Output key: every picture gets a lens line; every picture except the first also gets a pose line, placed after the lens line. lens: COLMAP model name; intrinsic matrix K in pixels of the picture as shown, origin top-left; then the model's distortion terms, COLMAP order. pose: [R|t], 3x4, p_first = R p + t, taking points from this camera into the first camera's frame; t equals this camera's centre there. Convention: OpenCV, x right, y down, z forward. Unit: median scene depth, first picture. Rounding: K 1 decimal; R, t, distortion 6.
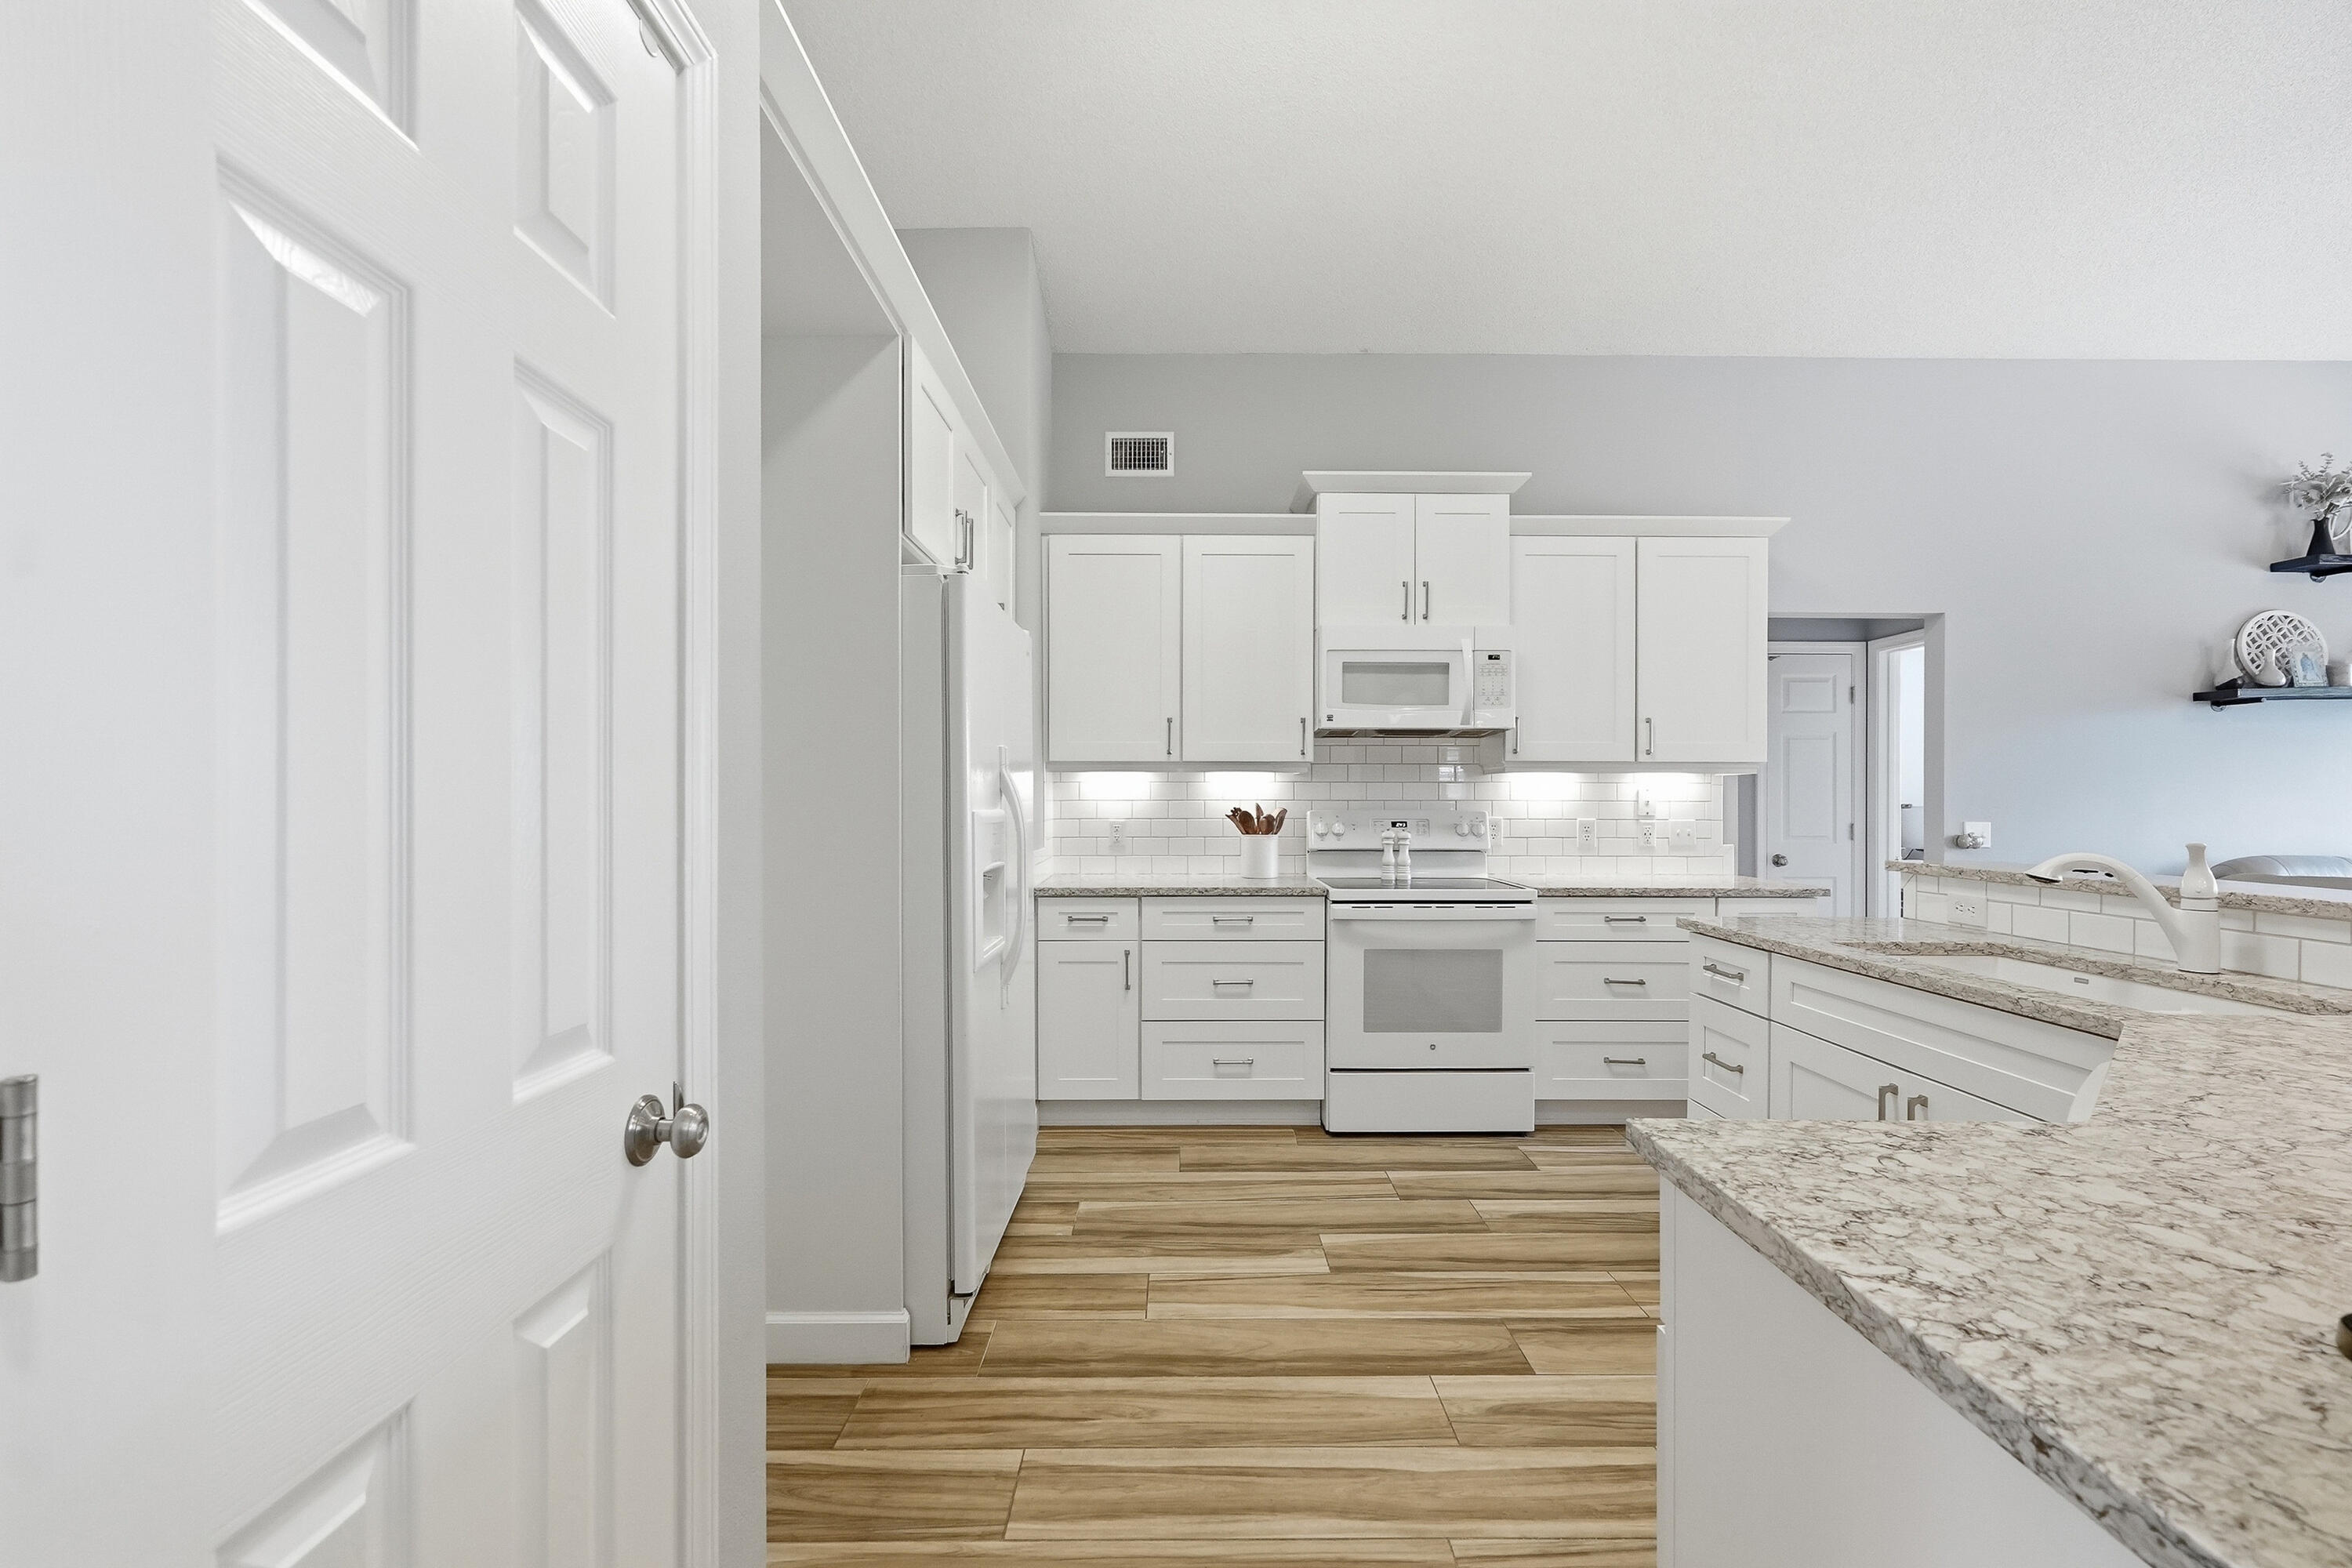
lens RADIAL K [[1017.7, 0, 1175.4], [0, 1017.7, 795.7], [0, 0, 1]] dist [-0.005269, 0.004600]
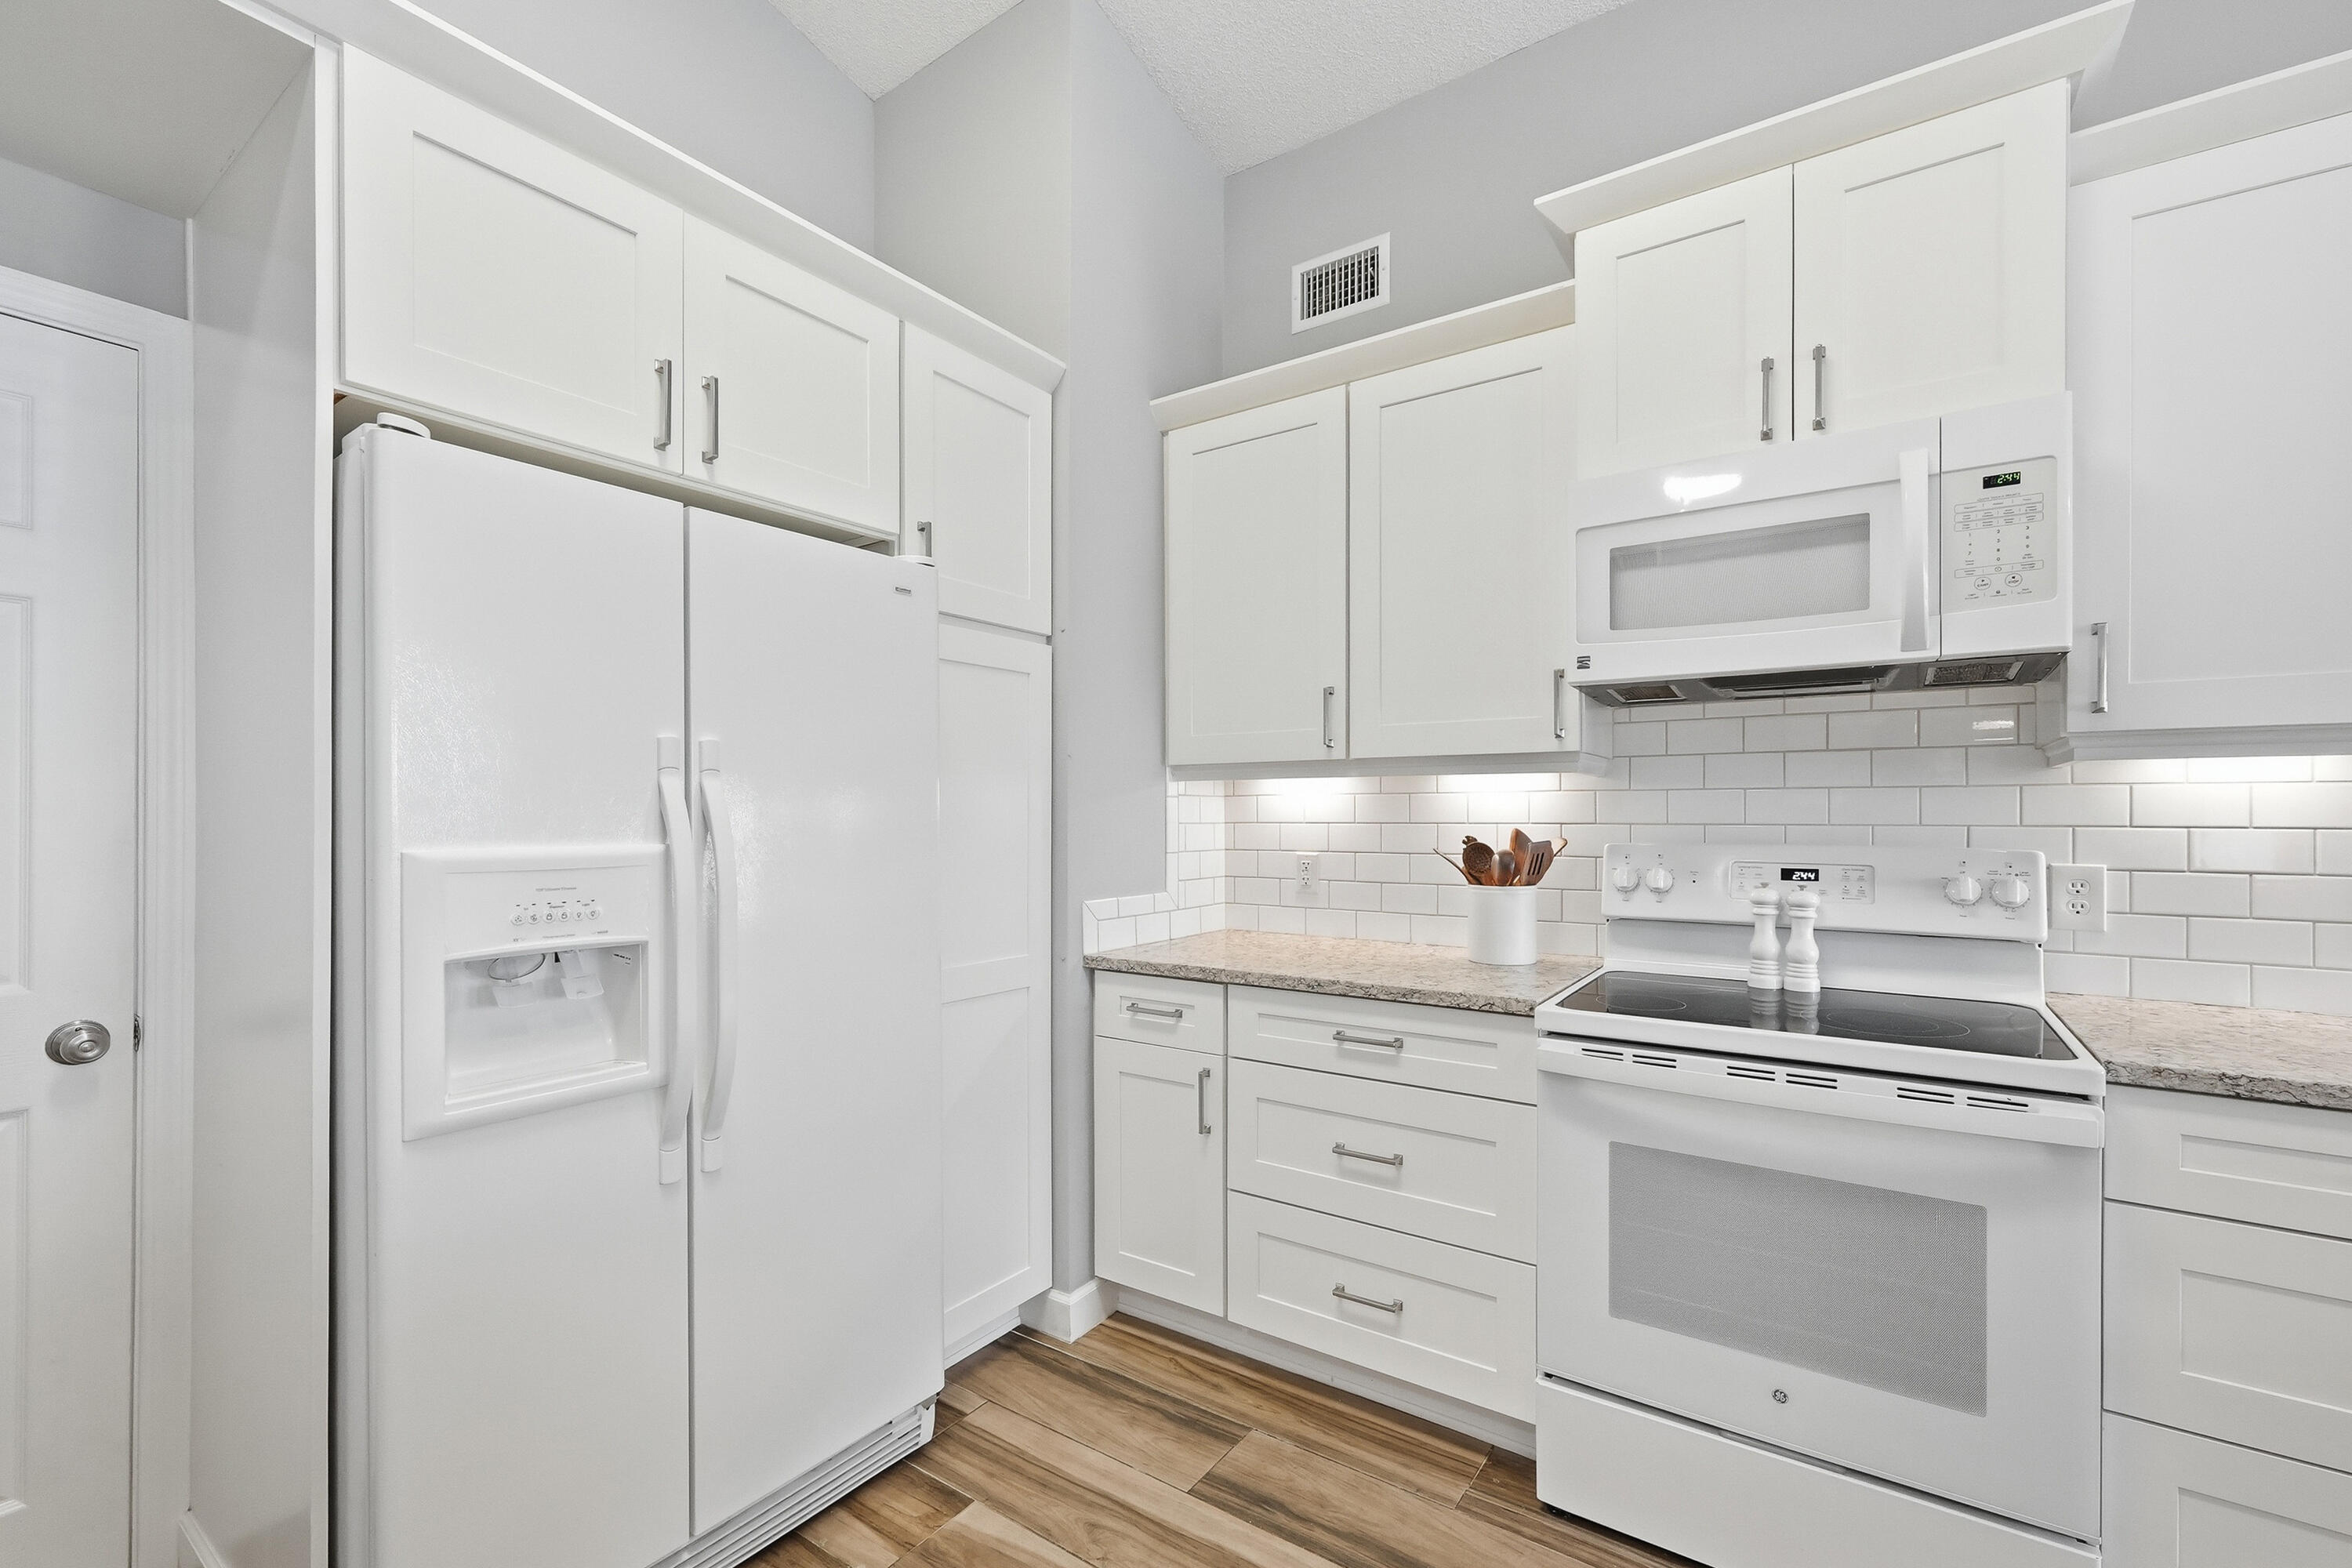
lens RADIAL K [[989.5, 0, 1192.3], [0, 989.5, 811.1], [0, 0, 1]] dist [-0.009547, 0.006252]
pose [[0.817248, -0.002841, -0.576279, 0.270523], [0.002474, 0.999996, -0.001421, -0.002341], [0.576281, -0.000264, 0.817252, 0.475959]]
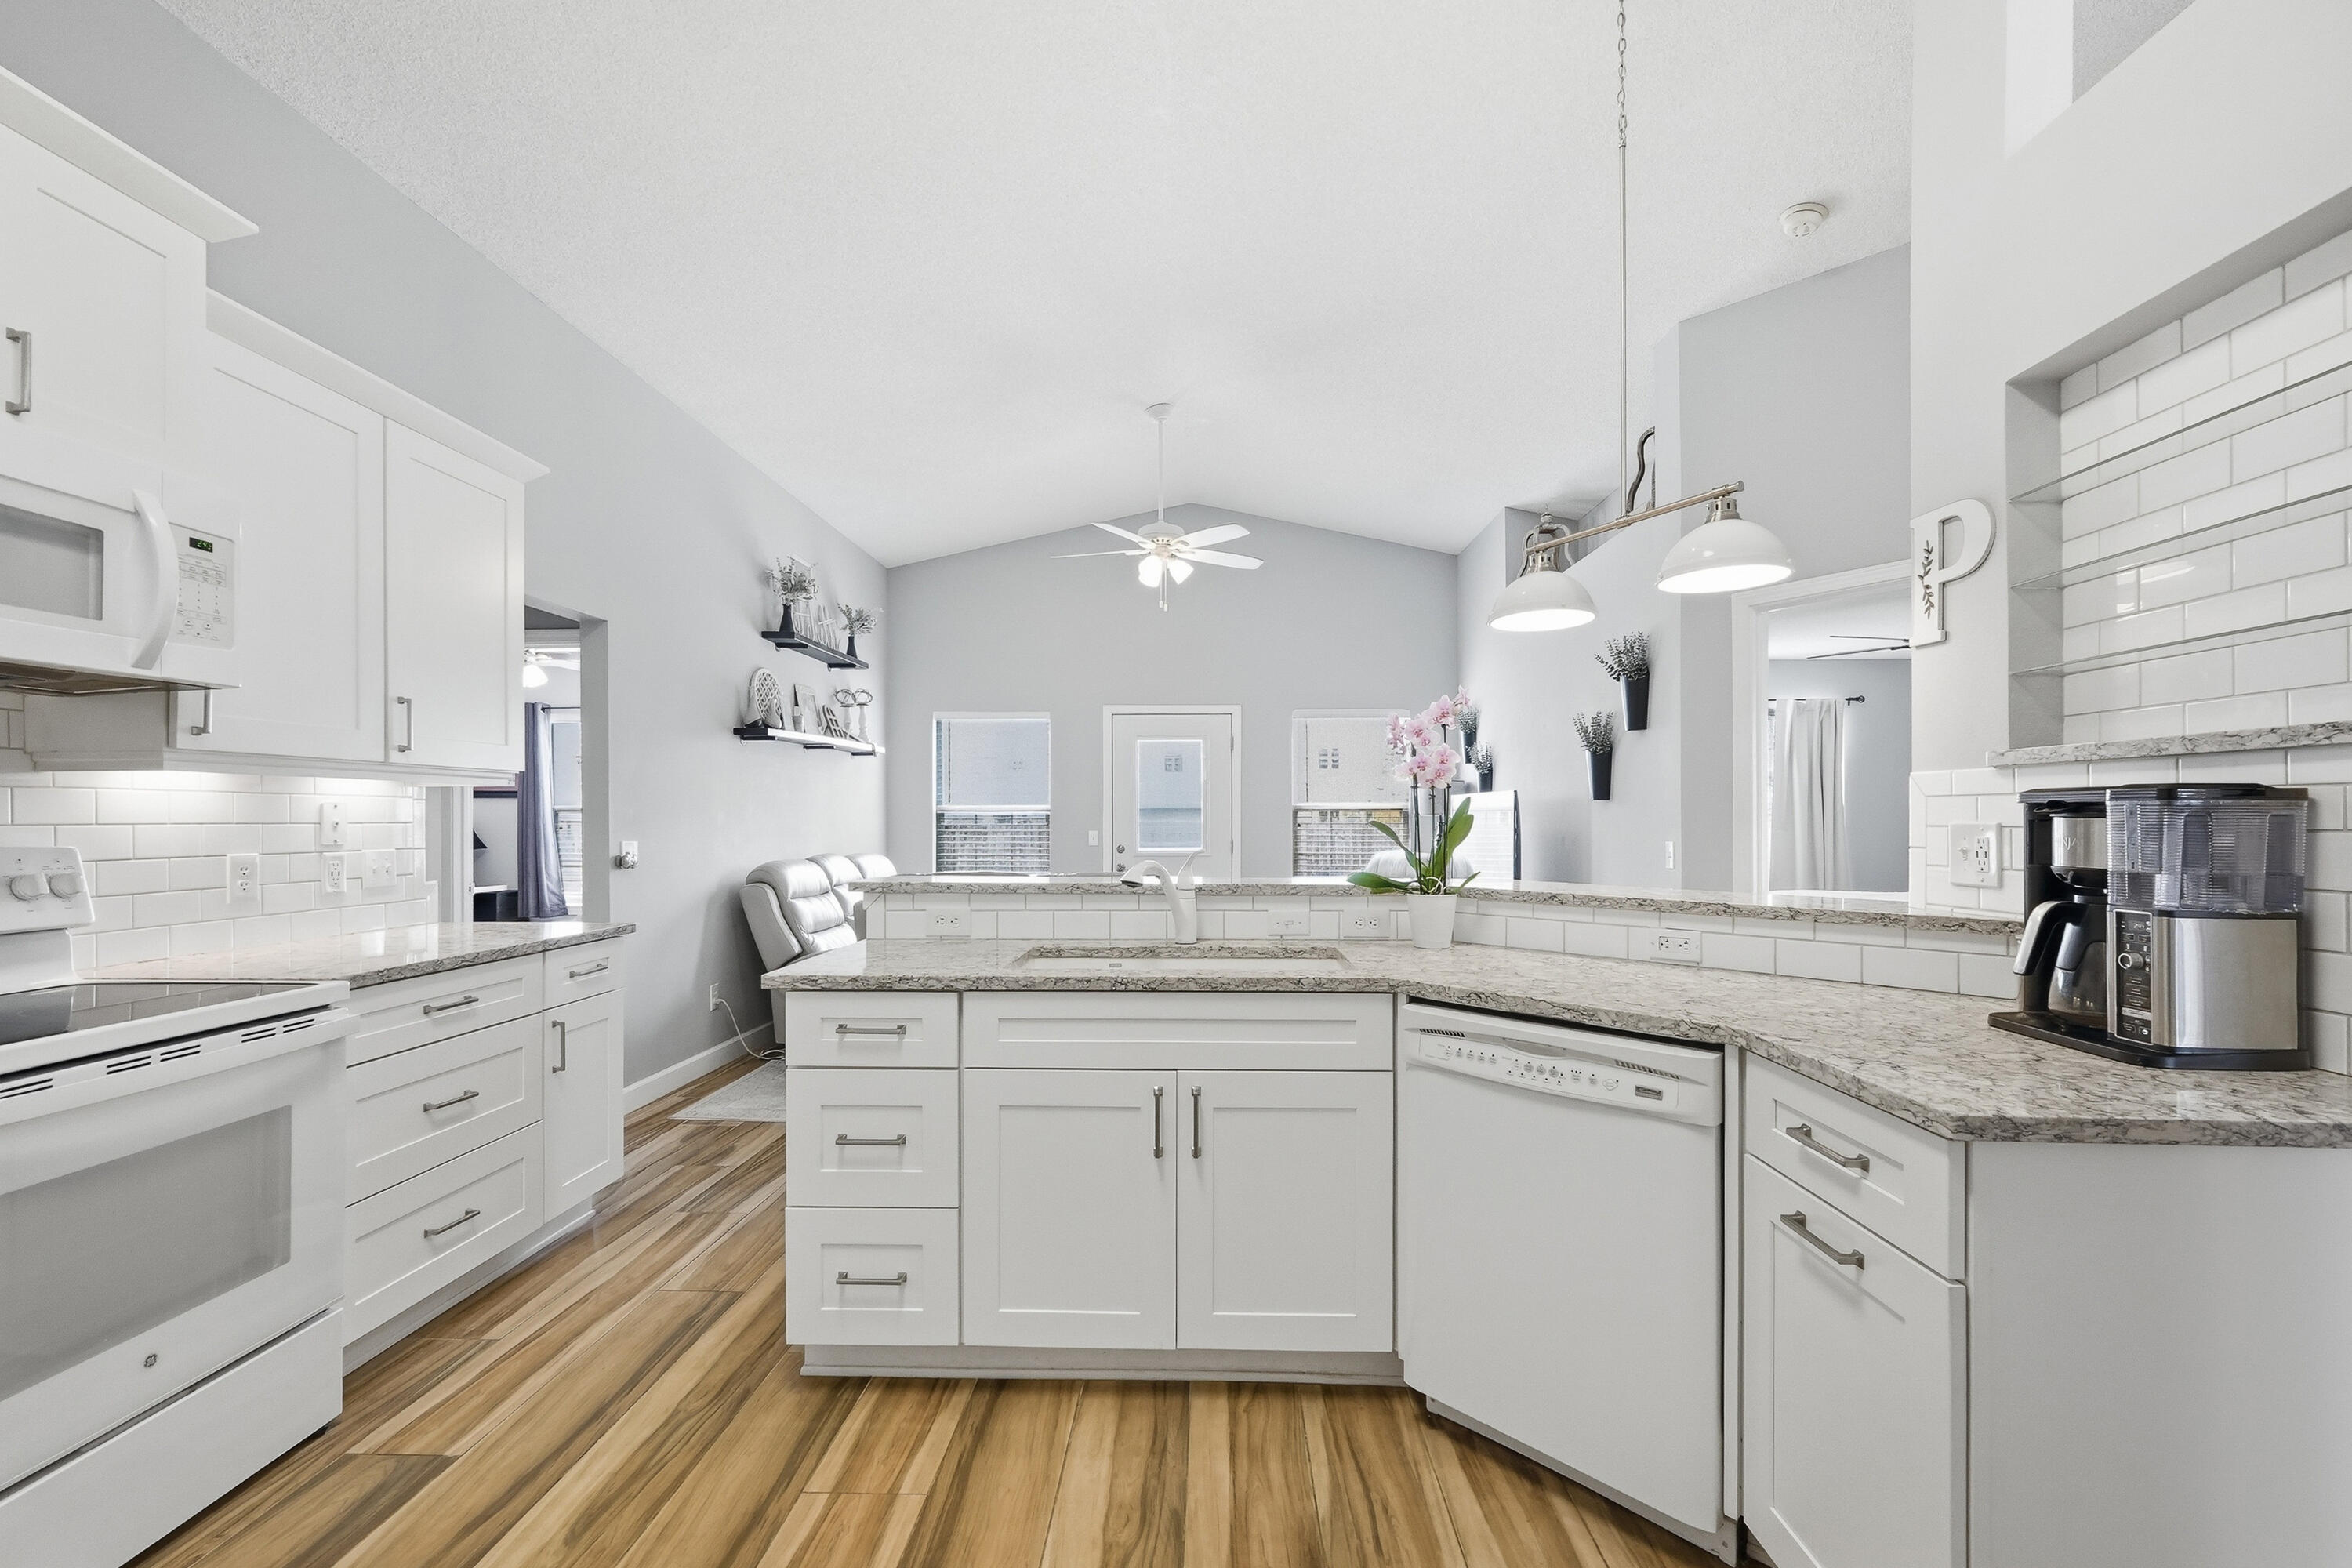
lens RADIAL K [[989.5, 0, 1192.3], [0, 989.5, 811.1], [0, 0, 1]] dist [-0.009547, 0.006252]
pose [[0.022855, 0.002869, 0.999735, -0.169343], [-0.000903, 0.999996, -0.002849, -0.001125], [-0.999738, -0.000838, 0.022858, 0.481206]]
